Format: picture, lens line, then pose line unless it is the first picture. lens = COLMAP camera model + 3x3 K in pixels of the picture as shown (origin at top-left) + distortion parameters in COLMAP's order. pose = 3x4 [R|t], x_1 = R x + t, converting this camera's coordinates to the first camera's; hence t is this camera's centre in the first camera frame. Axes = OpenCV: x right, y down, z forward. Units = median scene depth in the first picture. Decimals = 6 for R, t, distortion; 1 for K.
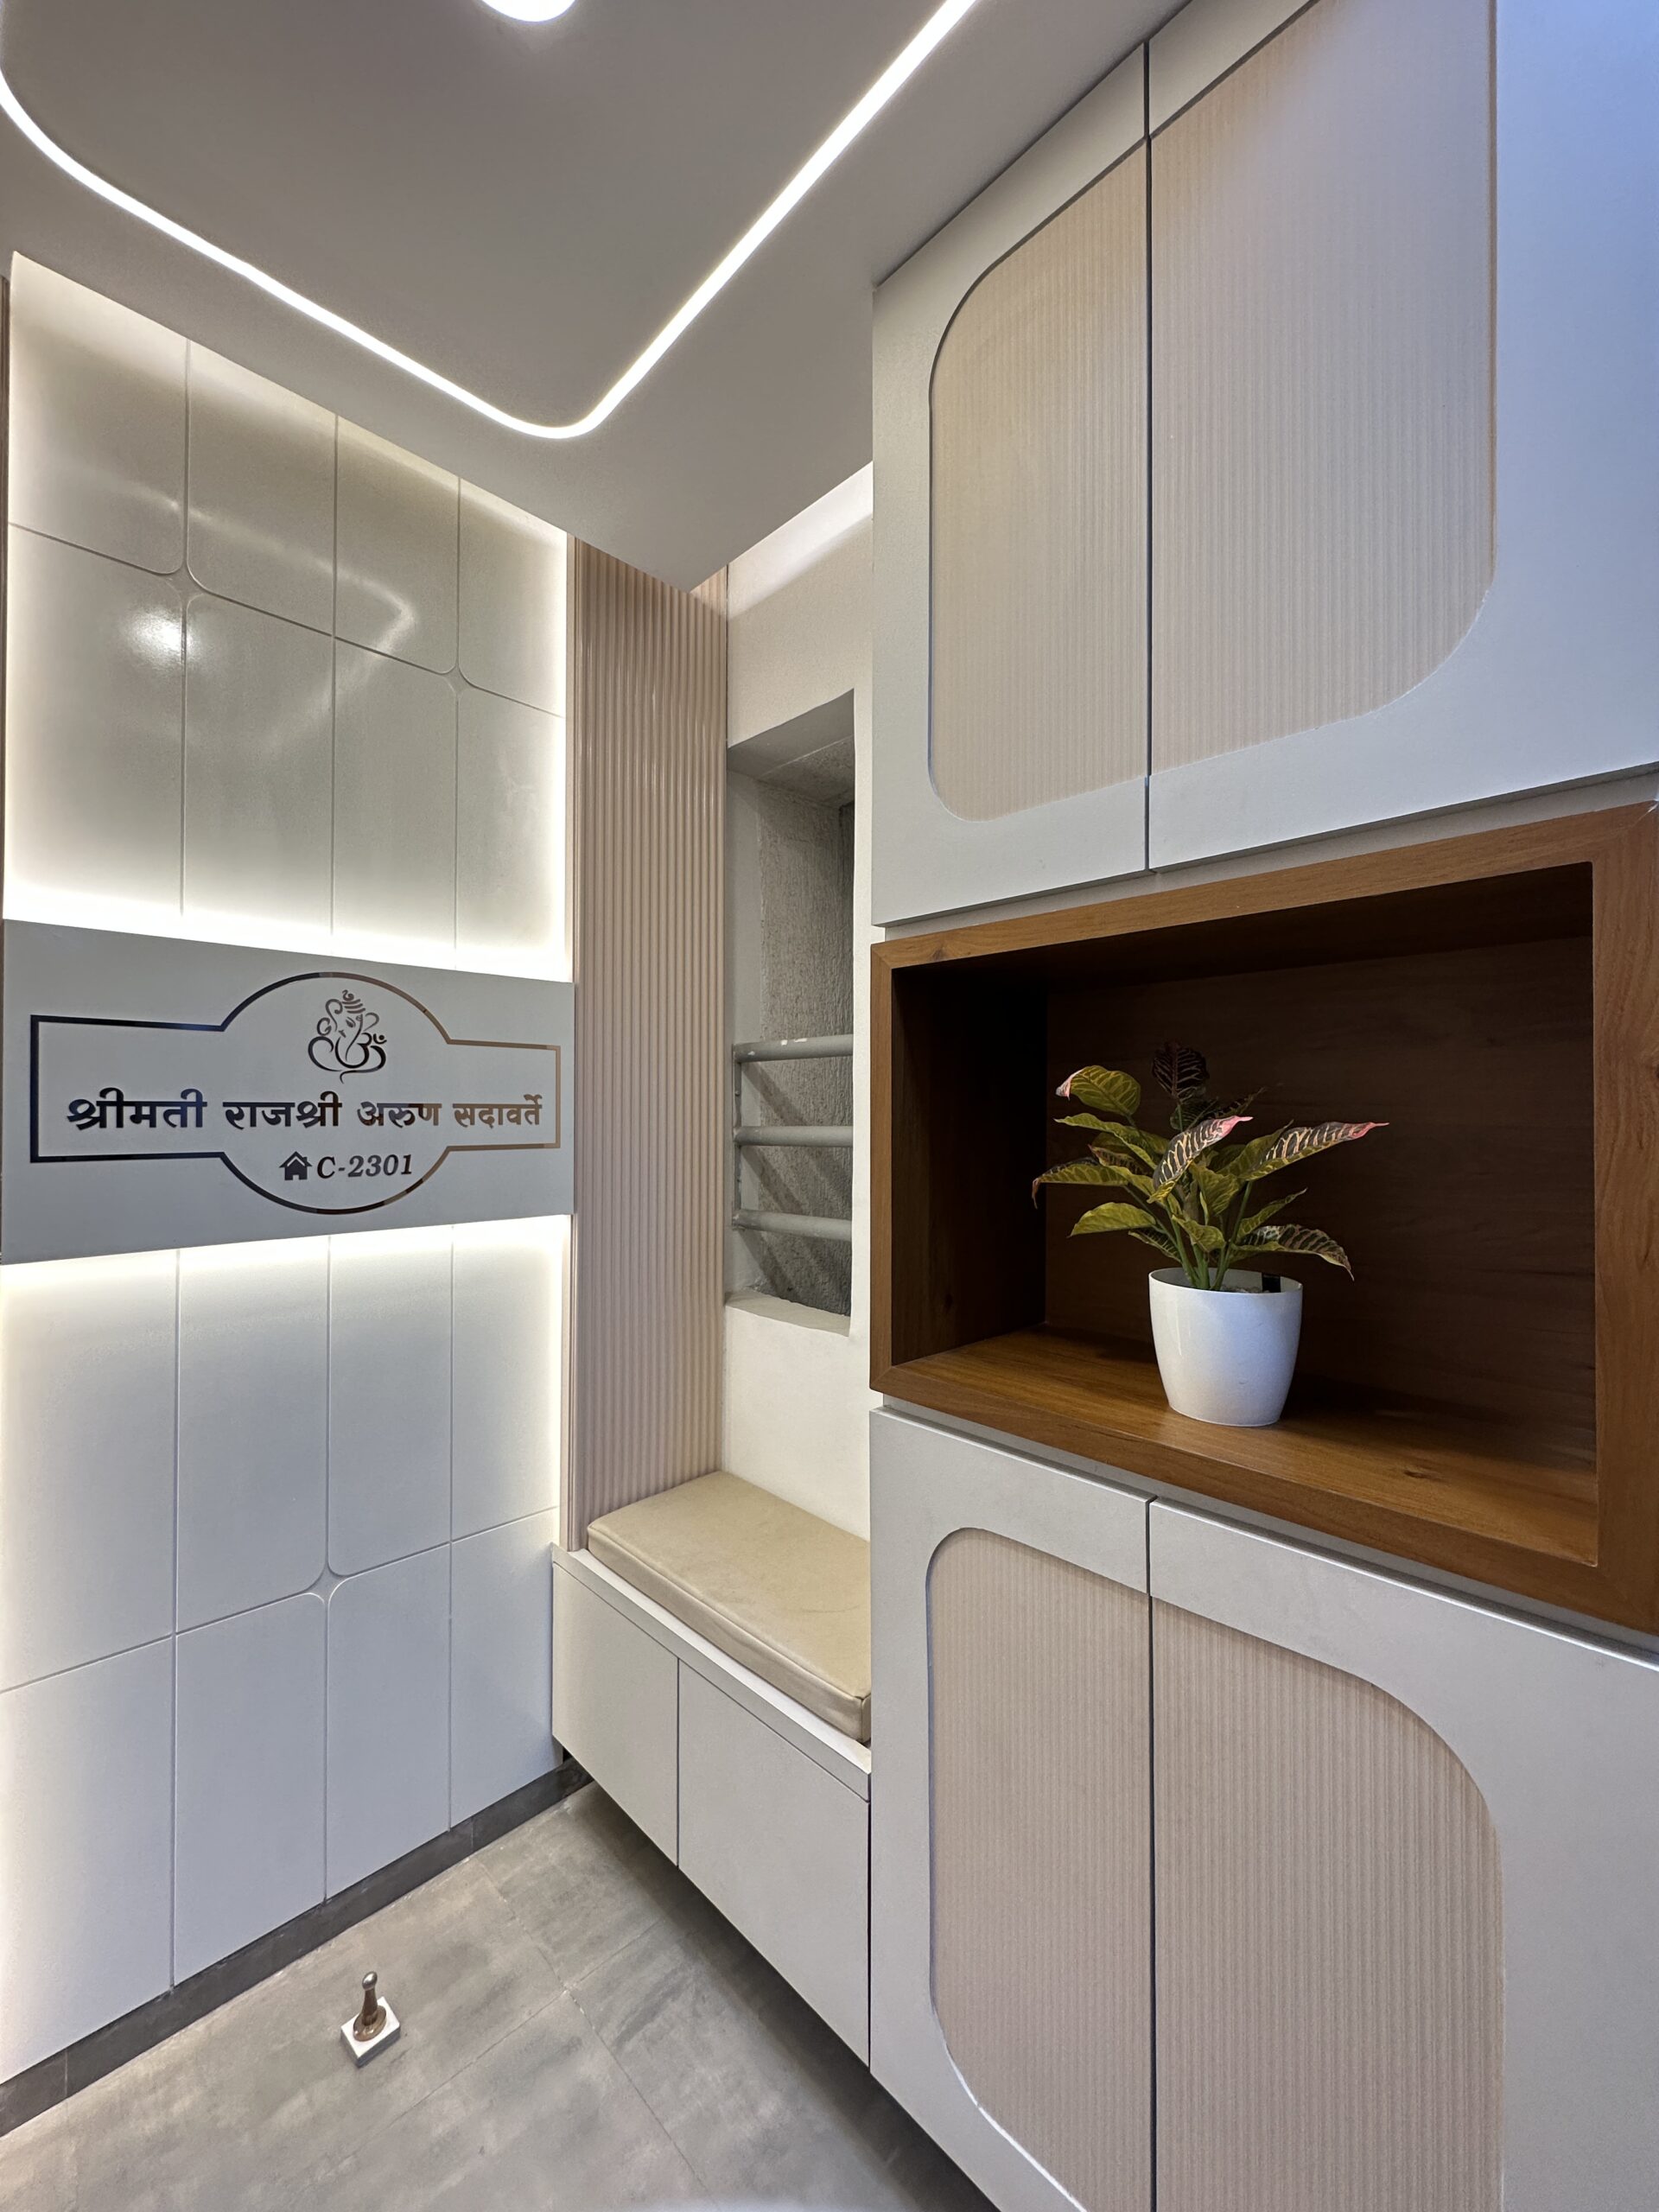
lens RADIAL K [[883.6, 0, 844.7], [0, 883.6, 1105.1], [0, 0, 1]] dist [-0.004074, -0.000240]
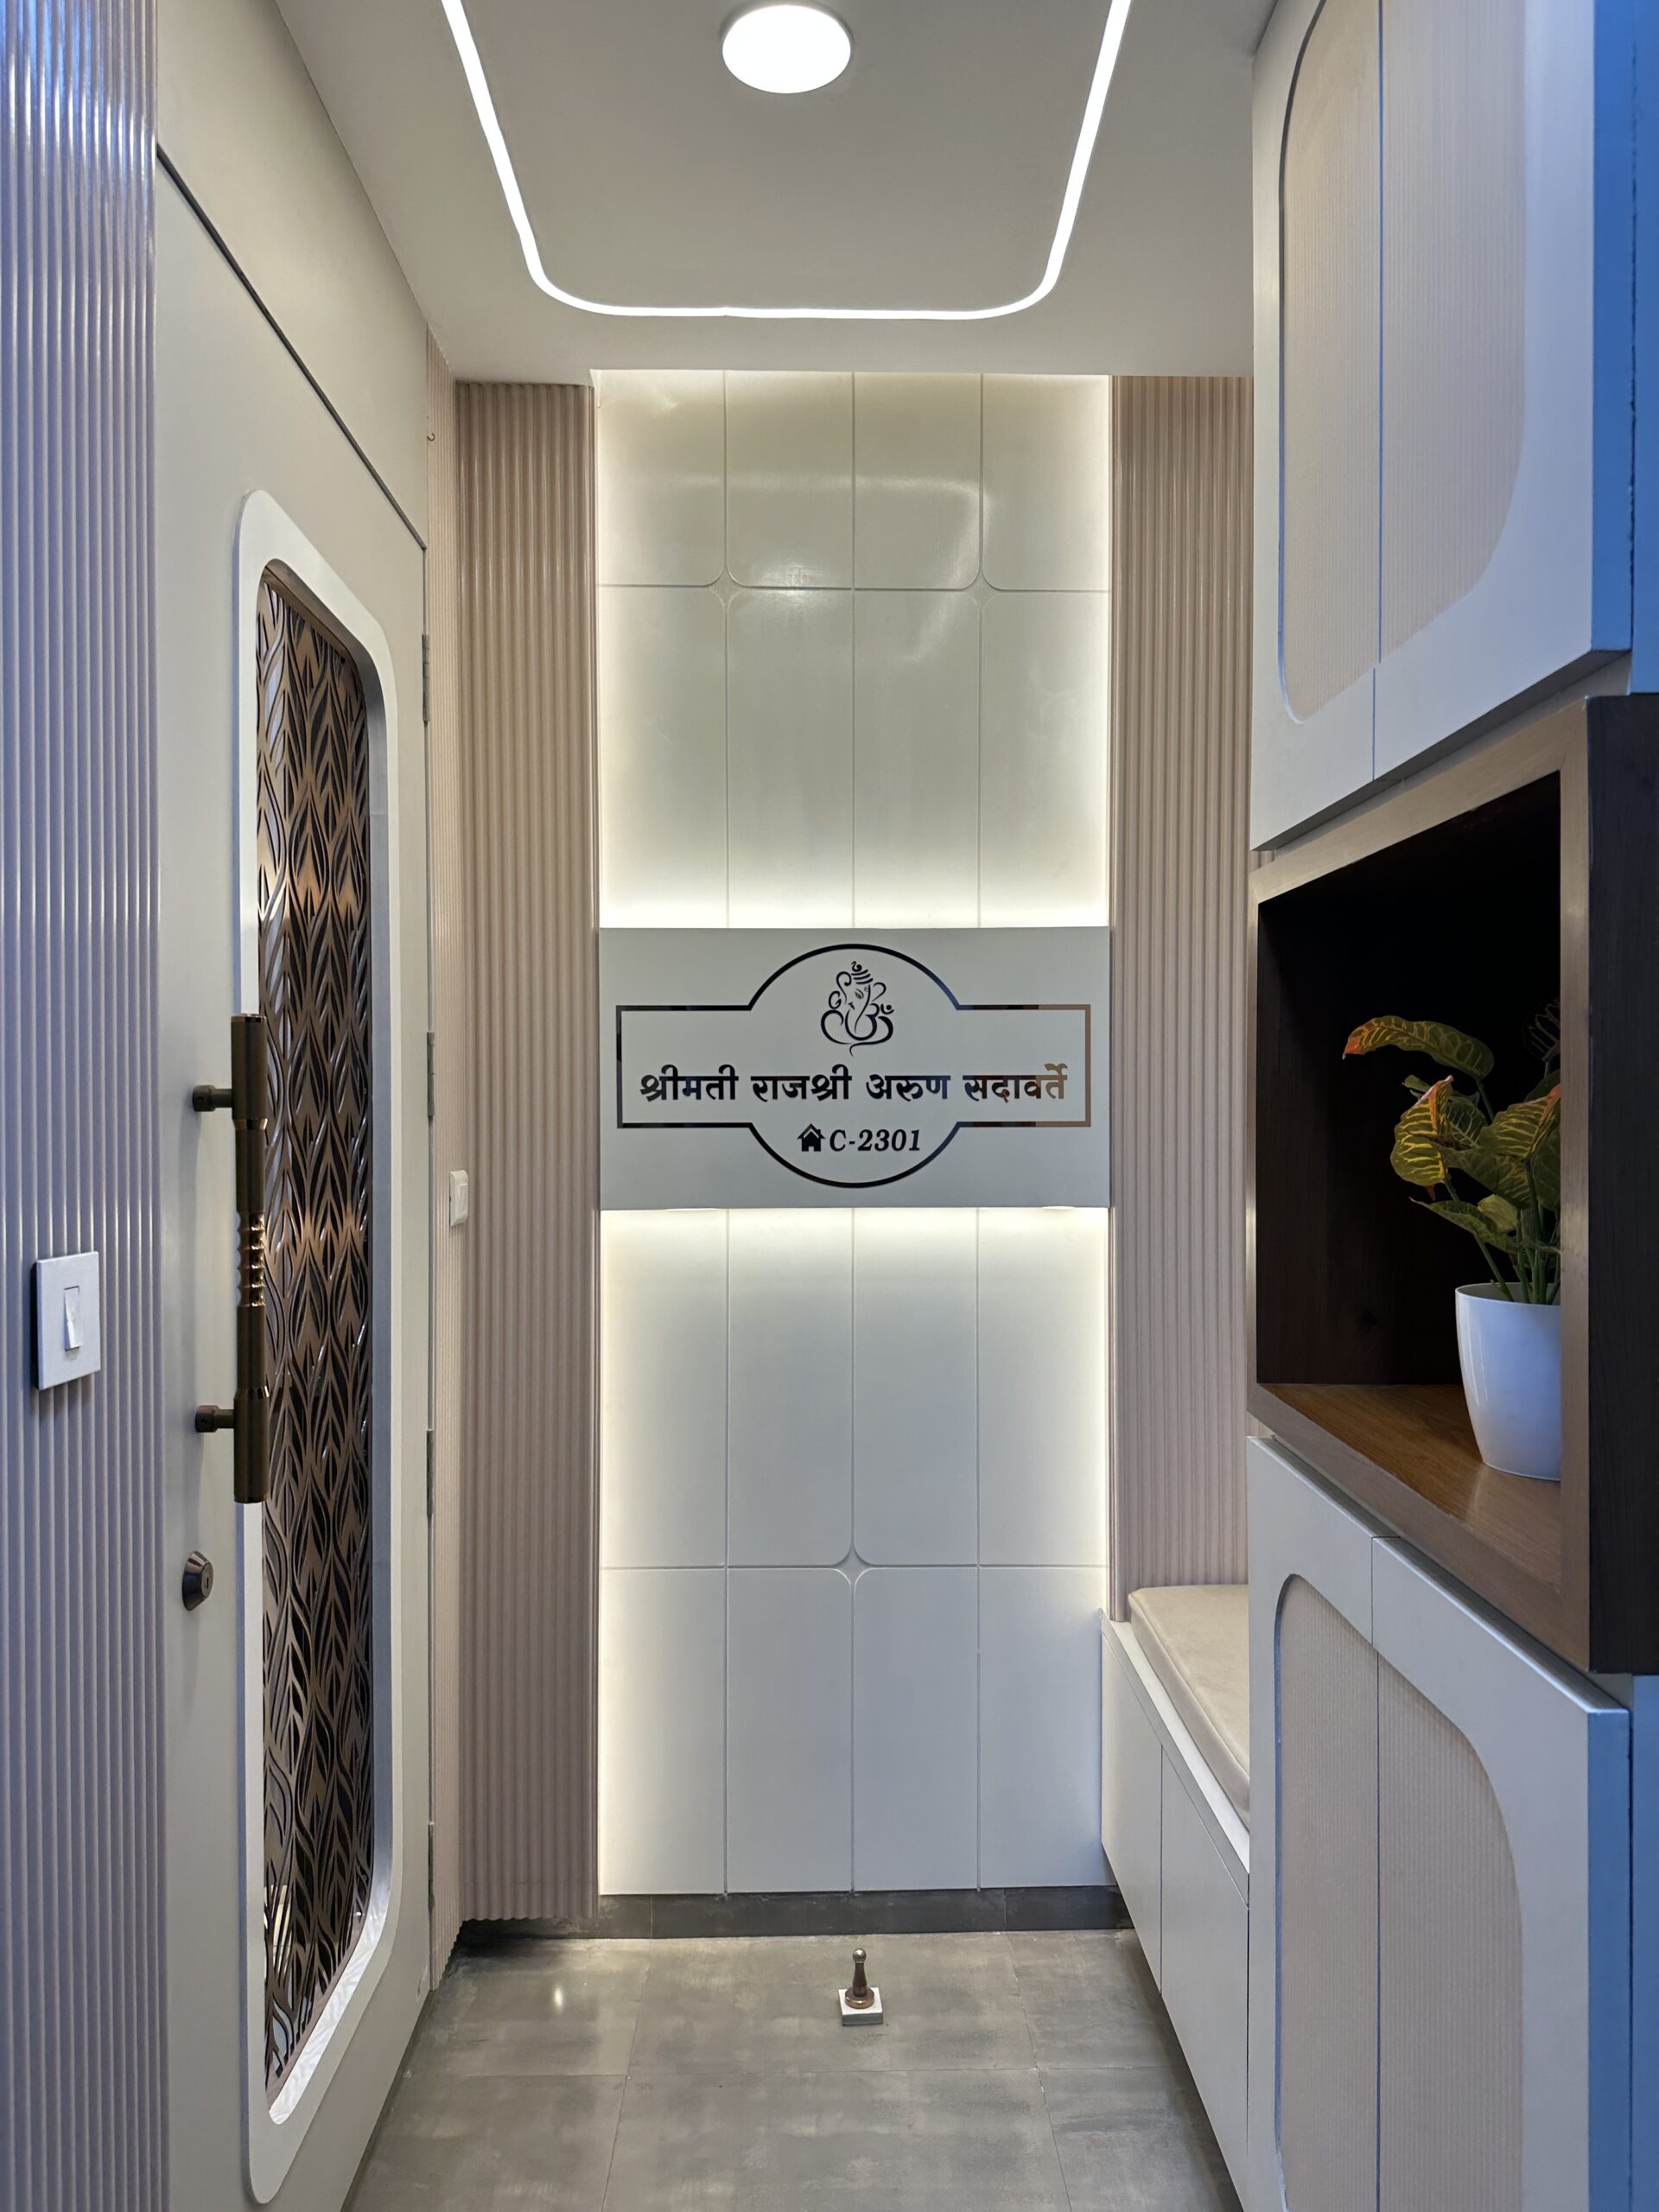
lens RADIAL K [[1548.4, 0, 823.8], [0, 1548.4, 1102.6], [0, 0, 1]] dist [0.046331, -0.058205]
pose [[0.716607, -0.000035, -0.697478, 0.618628], [0.009995, 0.999898, 0.010219, 0.009594], [0.697406, -0.014294, 0.716534, -0.264995]]
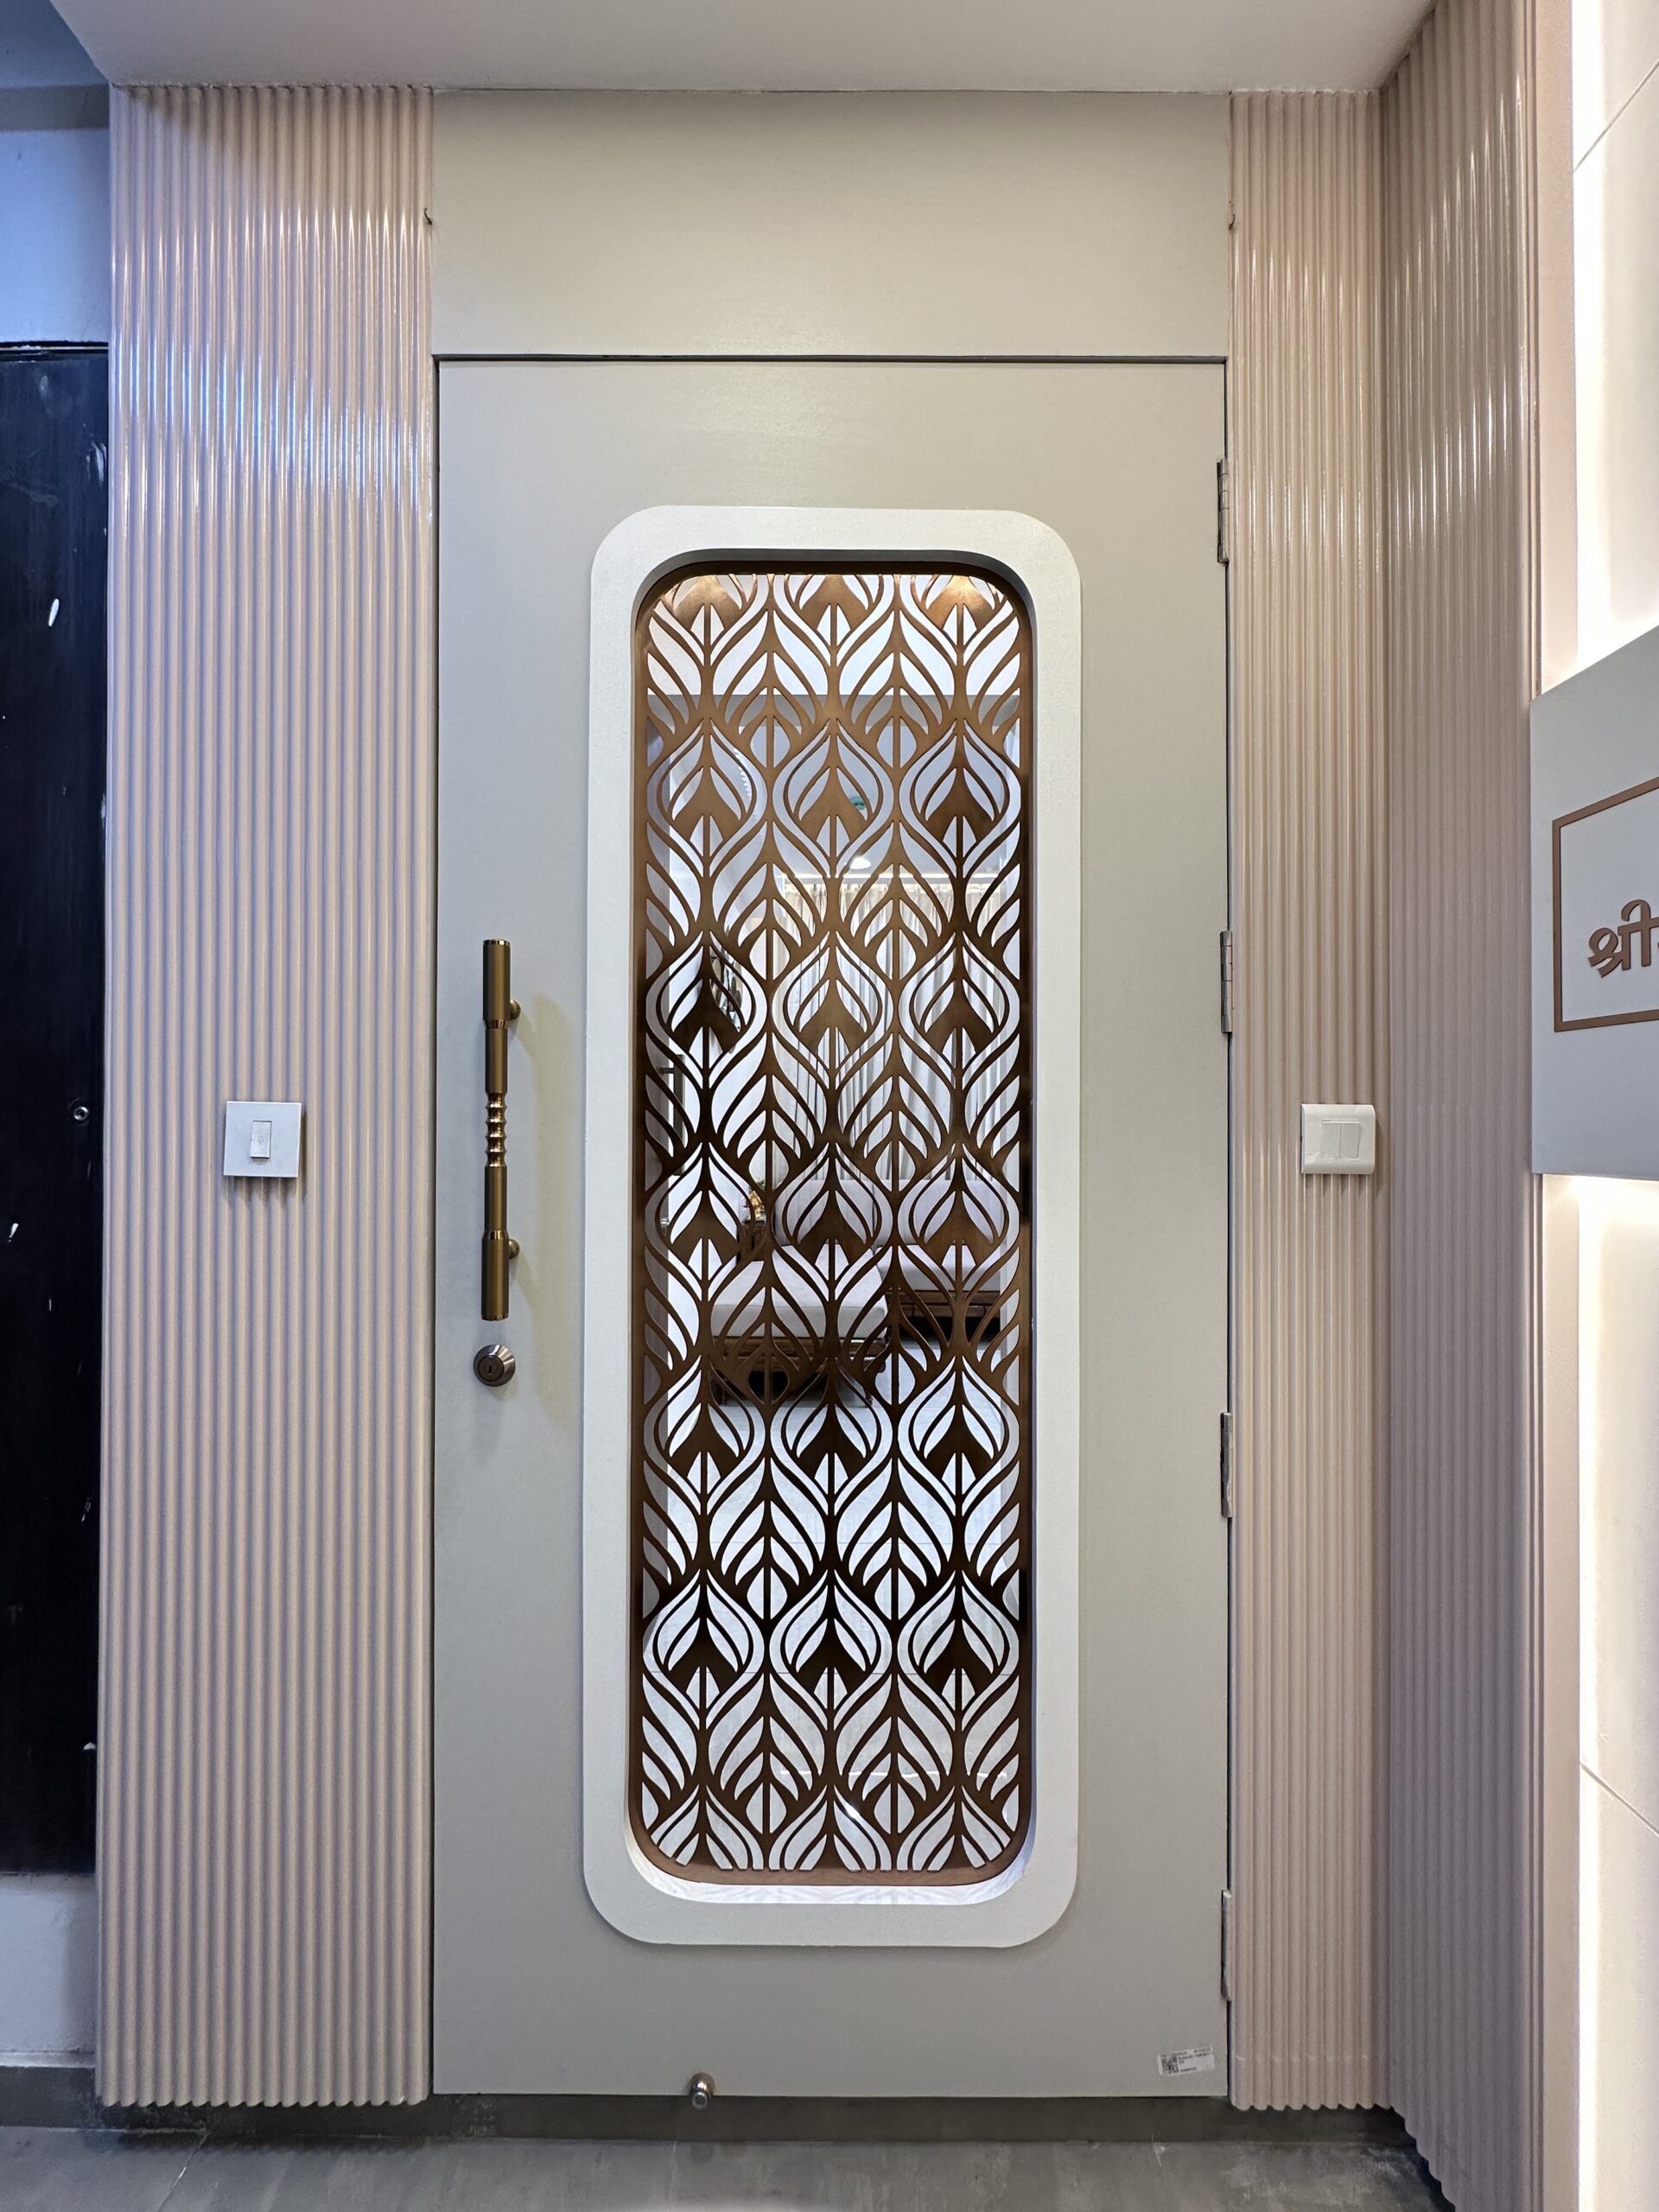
lens RADIAL K [[883.6, 0, 837.3], [0, 883.6, 1104.8], [0, 0, 1]] dist [-0.004074, -0.000240]
pose [[-0.714986, -0.013124, -0.699015, -0.021374], [0.005016, 0.999702, -0.023900, 0.111993], [0.699120, -0.020595, -0.714707, 0.894568]]
